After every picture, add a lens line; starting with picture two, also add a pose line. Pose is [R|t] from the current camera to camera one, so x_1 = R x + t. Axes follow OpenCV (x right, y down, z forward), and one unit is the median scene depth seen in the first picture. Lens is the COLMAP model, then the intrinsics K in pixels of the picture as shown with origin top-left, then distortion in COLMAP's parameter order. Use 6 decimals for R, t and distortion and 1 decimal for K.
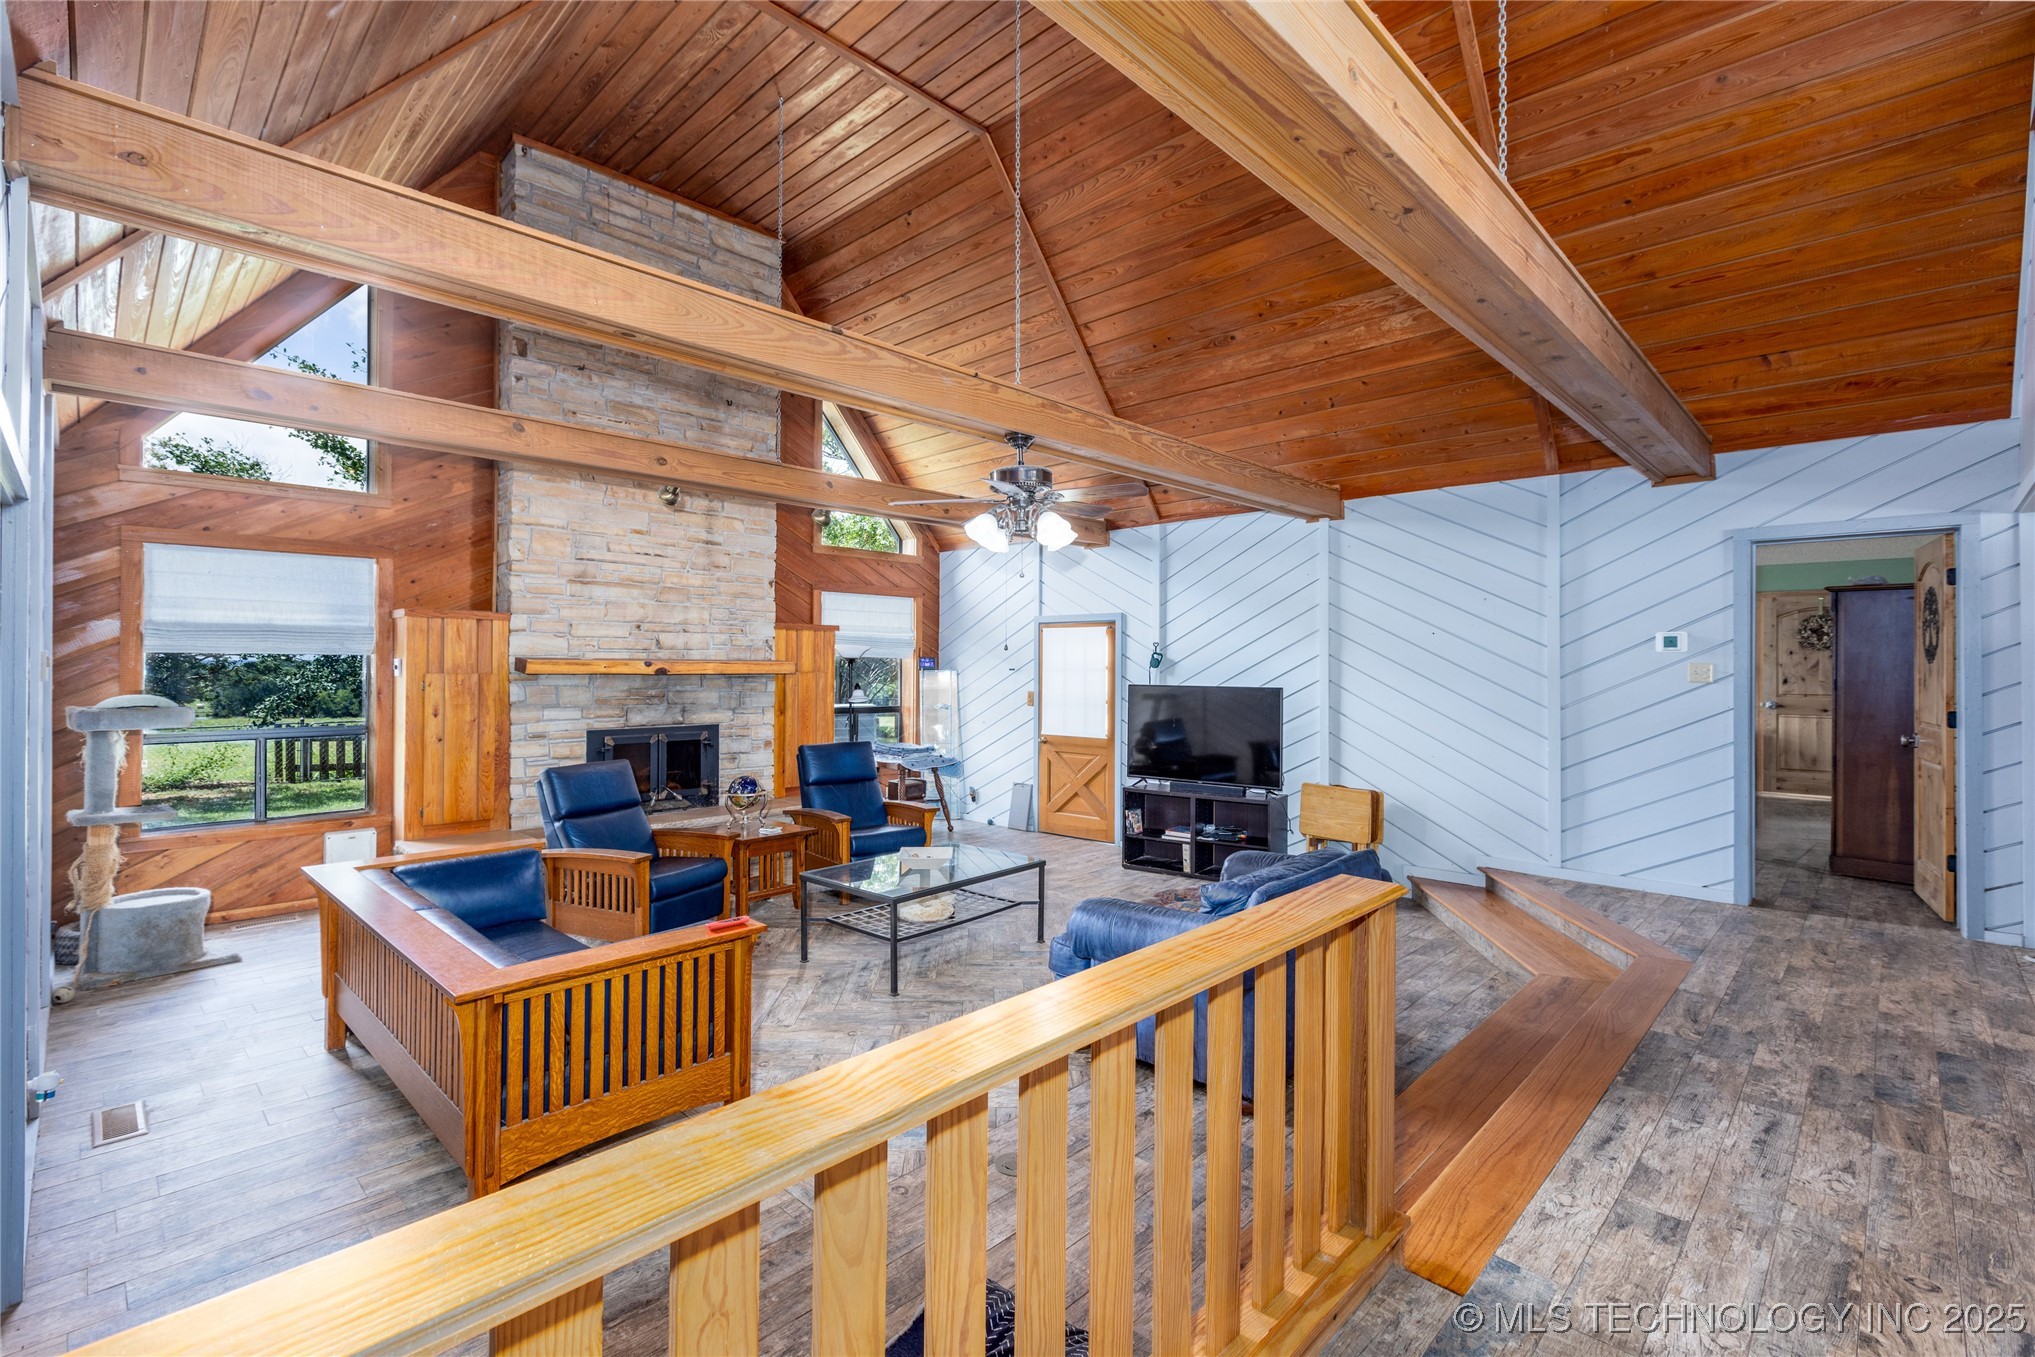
lens RADIAL K [[898.0, 0, 1006.2], [0, 898.0, 657.2], [0, 0, 1]] dist [-0.001699, -0.000120]
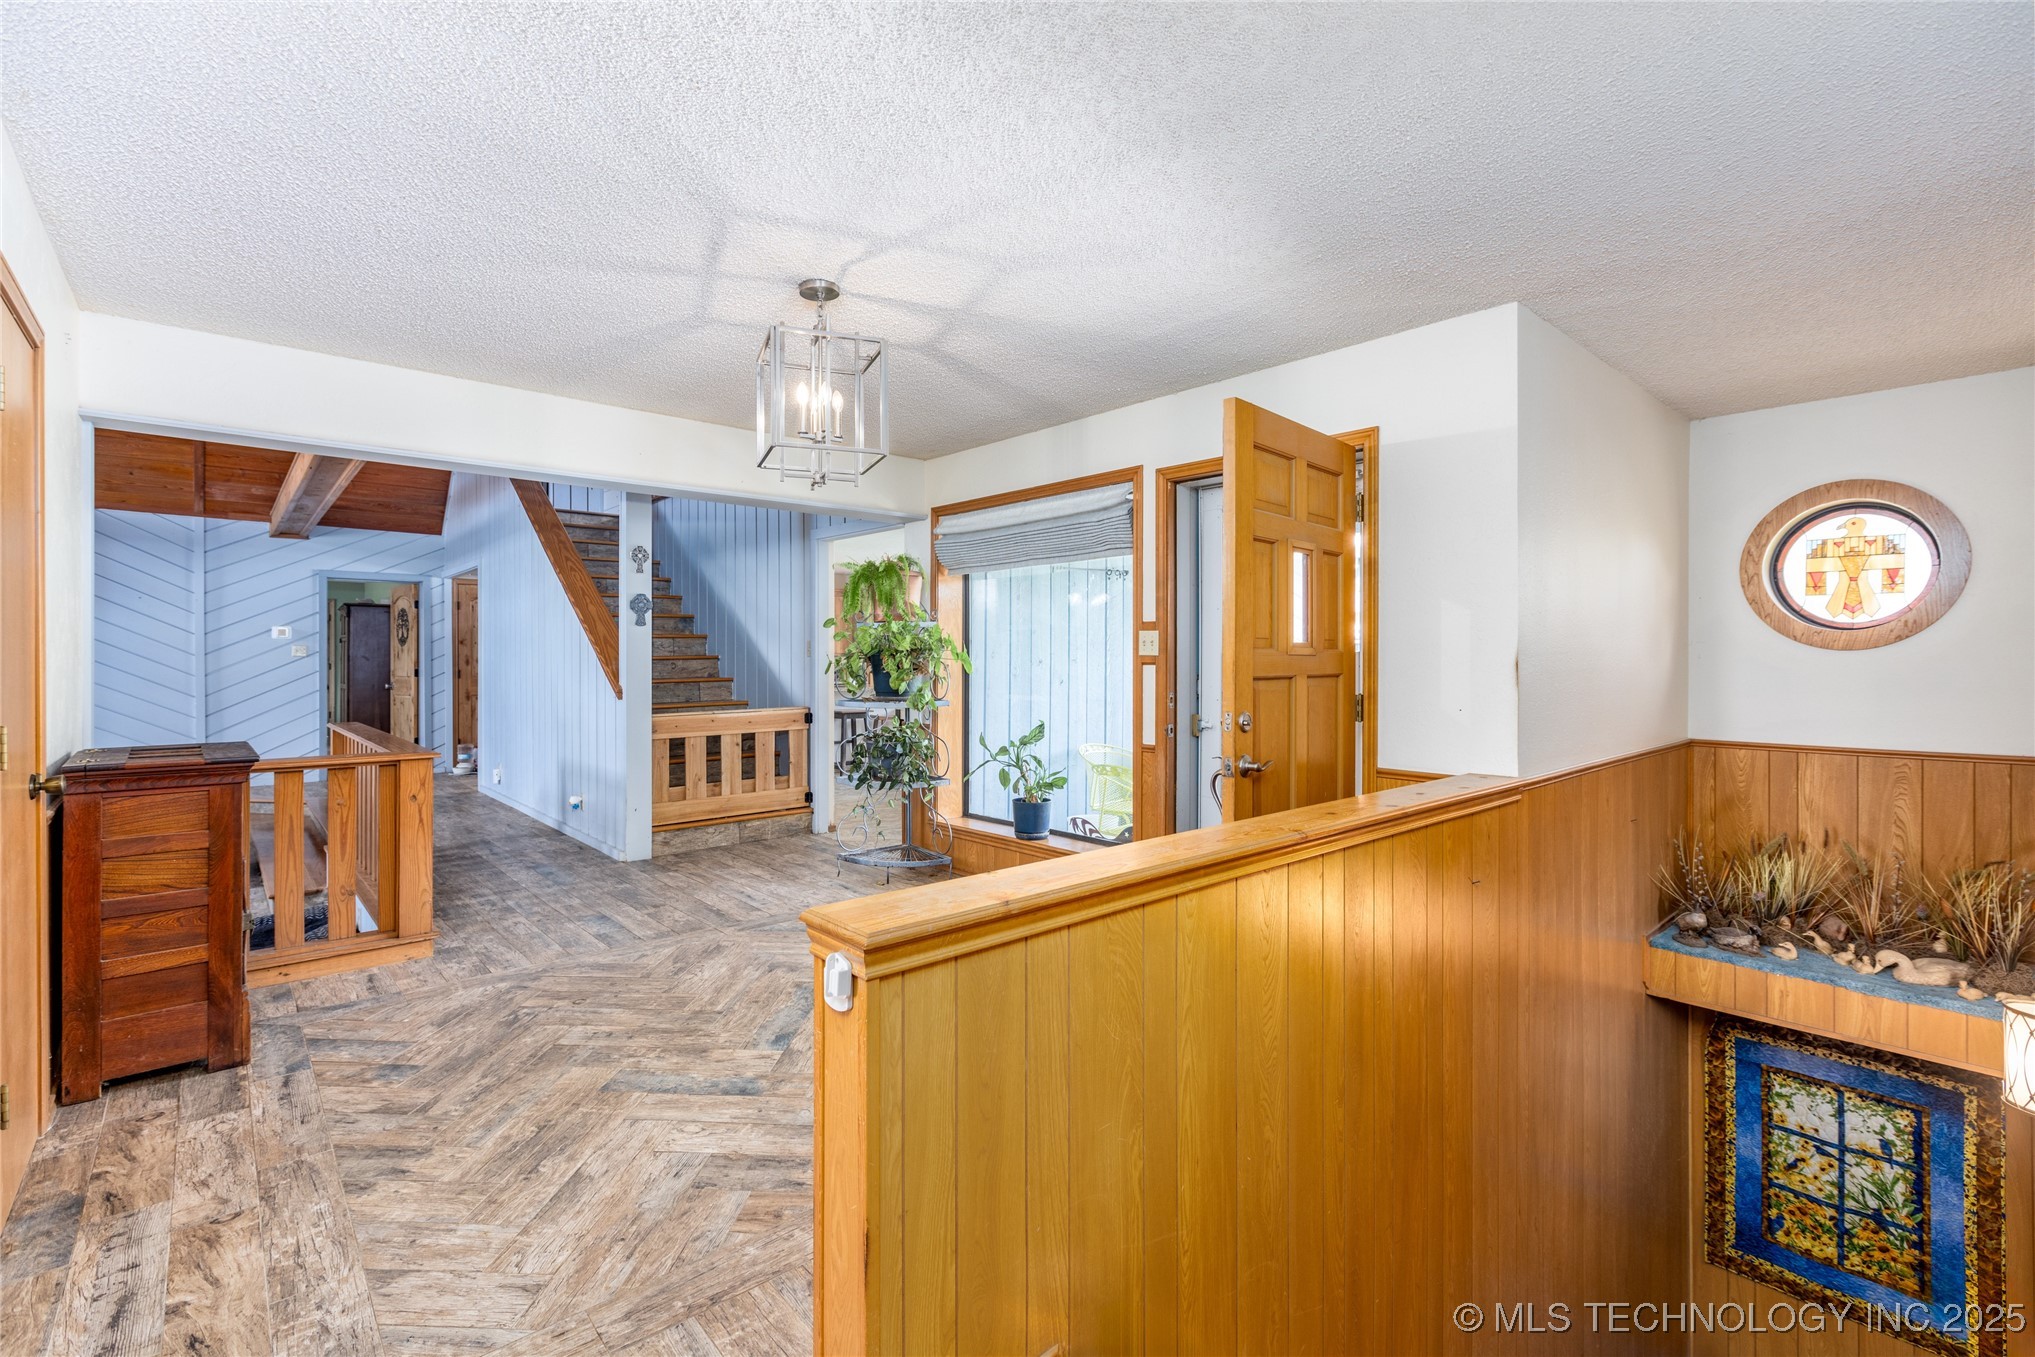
lens RADIAL K [[898.0, 0, 1006.0], [0, 898.0, 656.6], [0, 0, 1]] dist [-0.001699, -0.000120]
pose [[0.055726, -0.007784, 0.998416, -0.661467], [-0.006780, 0.999944, 0.008174, 0.003540], [-0.998423, -0.007225, 0.055670, -0.338805]]
